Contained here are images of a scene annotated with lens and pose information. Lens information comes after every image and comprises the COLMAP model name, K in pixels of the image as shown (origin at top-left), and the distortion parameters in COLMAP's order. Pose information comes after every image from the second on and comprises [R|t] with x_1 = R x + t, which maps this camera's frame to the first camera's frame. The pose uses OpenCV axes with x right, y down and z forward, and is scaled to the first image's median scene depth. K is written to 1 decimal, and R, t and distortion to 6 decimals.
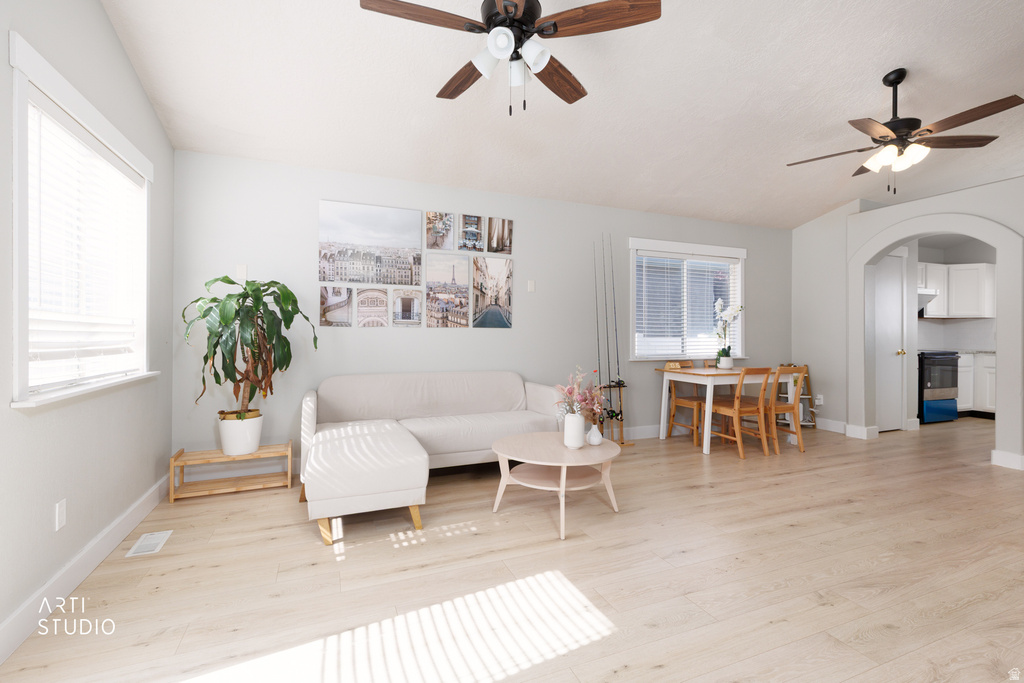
lens RADIAL K [[457.5, 0, 512.9], [0, 457.5, 339.3], [0, 0, 1]] dist [0.001572, -0.000001]
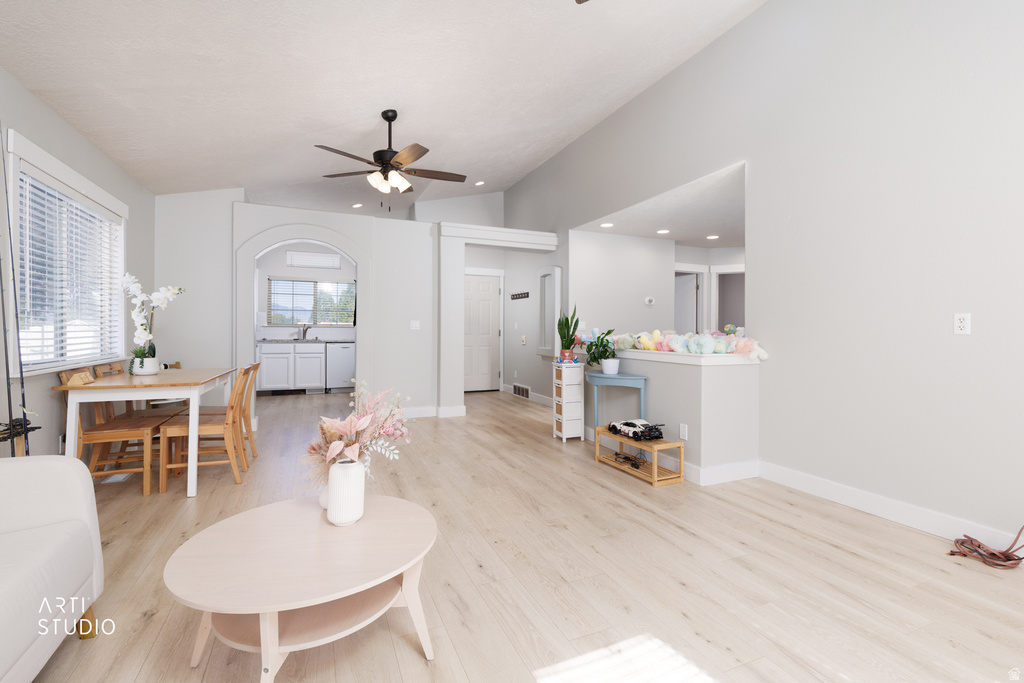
lens RADIAL K [[457.5, 0, 516.4], [0, 457.5, 329.9], [0, 0, 1]] dist [0.001572, -0.000001]
pose [[-0.034361, -0.001788, 0.999408, -0.303177], [0.003412, 0.999992, 0.001907, -0.003344], [-0.999404, 0.003475, -0.034355, 0.546444]]
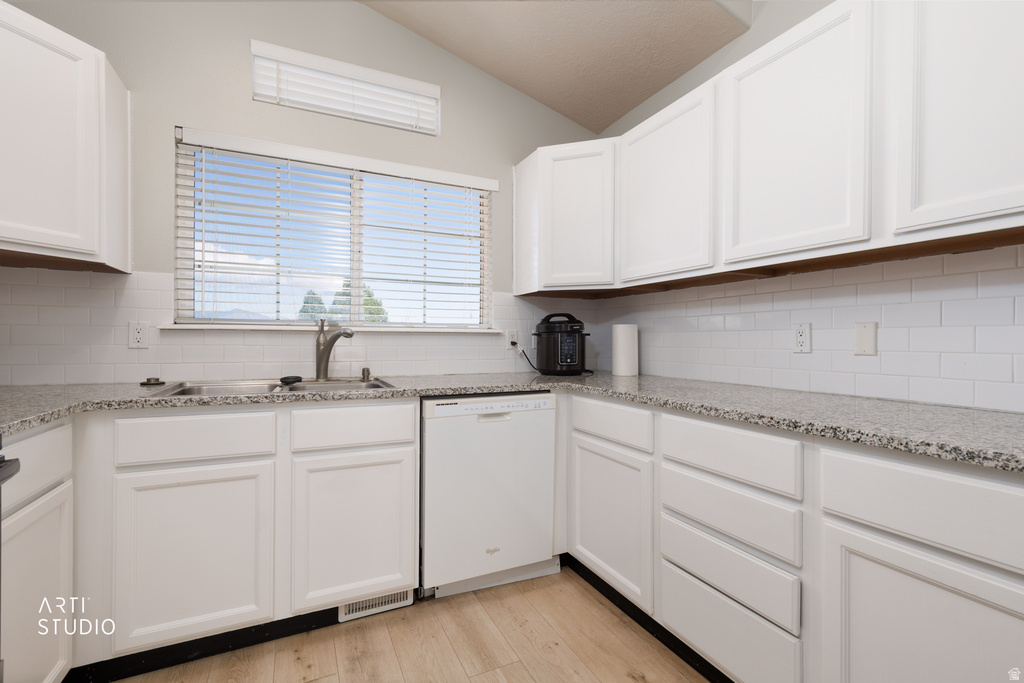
lens RADIAL K [[457.5, 0, 515.1], [0, 457.5, 343.4], [0, 0, 1]] dist [0.001572, -0.000001]
pose [[-0.065177, -0.009423, 0.997829, 1.167533], [-0.003775, 0.999951, 0.009196, -0.008298], [-0.997867, -0.003168, -0.065210, 1.211559]]
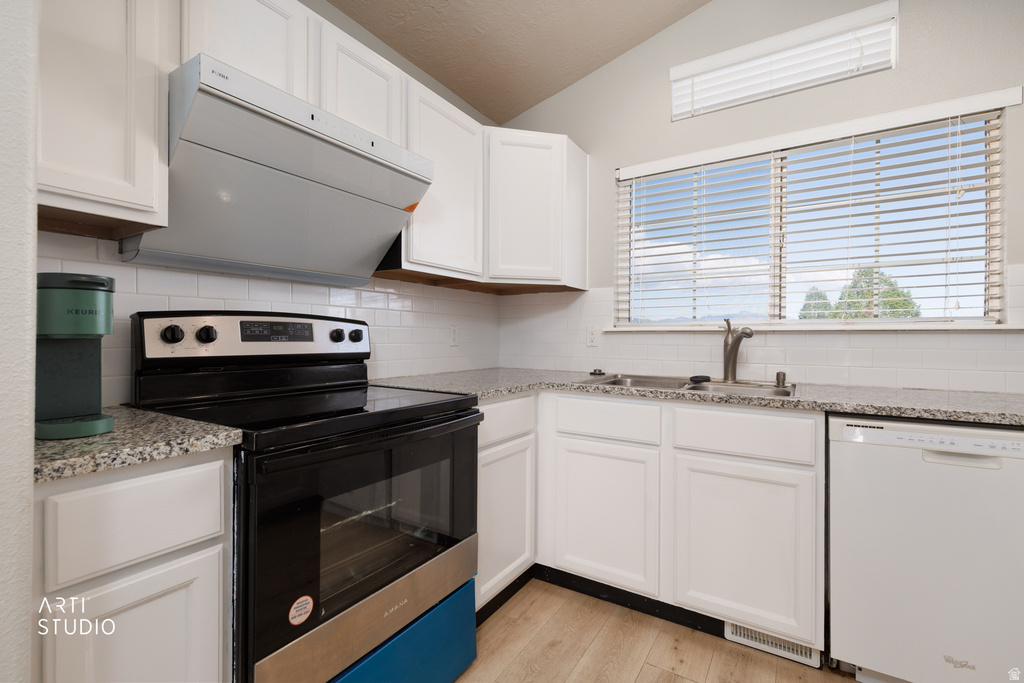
lens RADIAL K [[457.5, 0, 510.9], [0, 457.5, 337.6], [0, 0, 1]] dist [0.001572, -0.000001]
pose [[0.811591, 0.002488, 0.584221, 1.211808], [-0.002865, 0.999996, -0.000278, -0.008657], [-0.584219, -0.001448, 0.811595, 1.127600]]
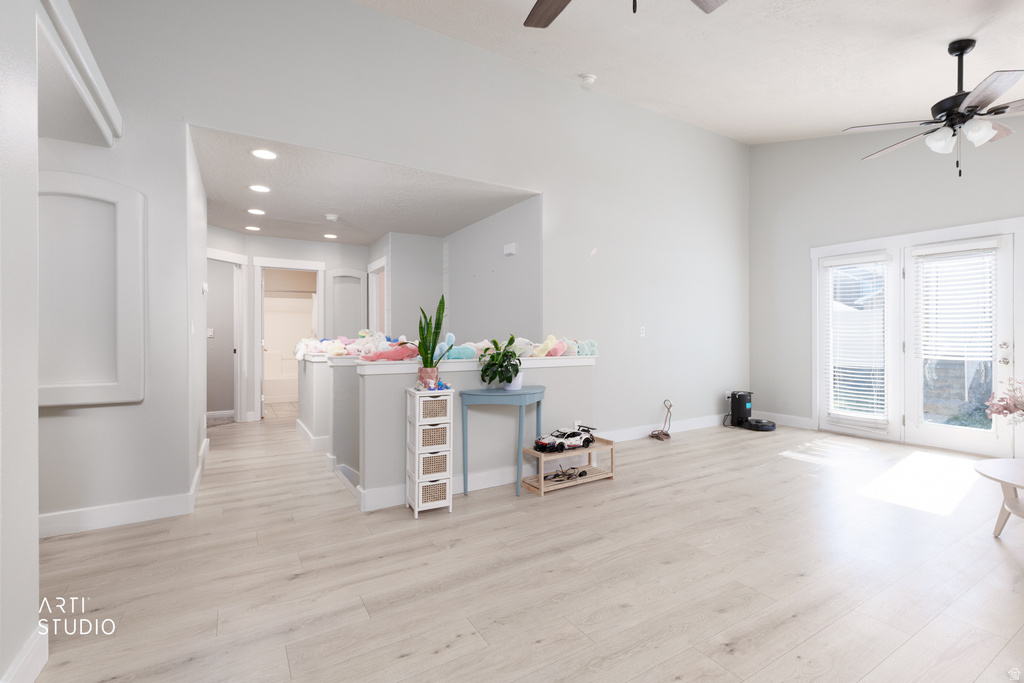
lens RADIAL K [[457.5, 0, 517.6], [0, 457.5, 335.8], [0, 0, 1]] dist [0.001572, -0.000001]
pose [[-0.986820, 0.001452, -0.161814, 0.789707], [0.000249, 0.999972, 0.007459, -0.006411], [0.161820, 0.007320, -0.986793, 1.098642]]
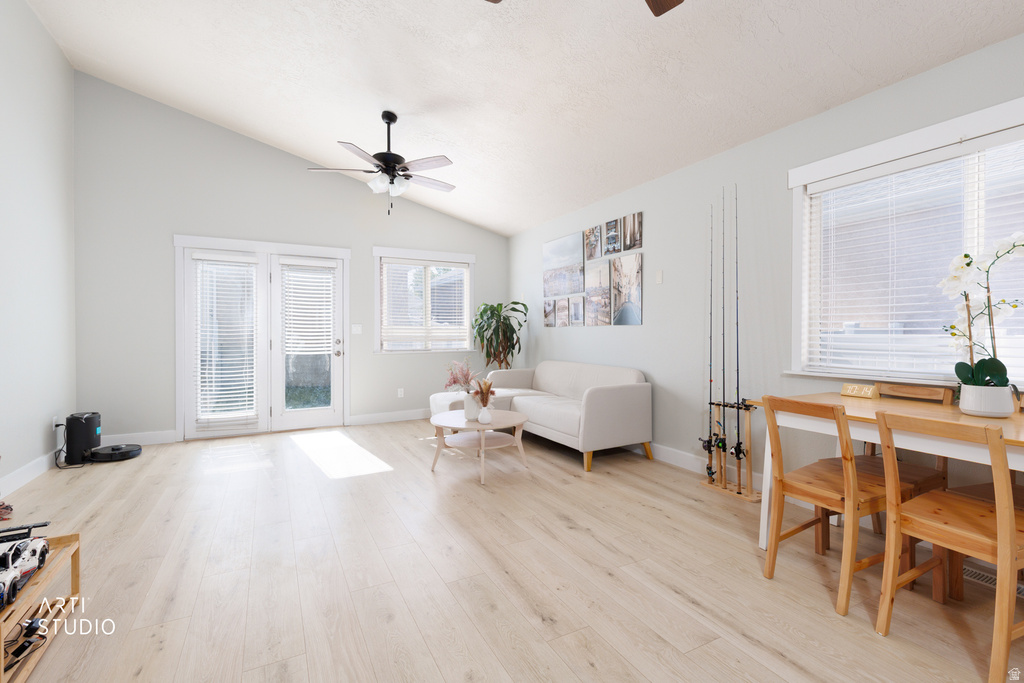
lens RADIAL K [[457.5, 0, 510.5], [0, 457.5, 339.6], [0, 0, 1]] dist [0.001572, -0.000001]
pose [[0.093651, 0.010456, -0.995550, 0.965423], [-0.006221, 0.999931, 0.009916, -0.001152], [0.995586, 0.005264, 0.093710, 0.668458]]
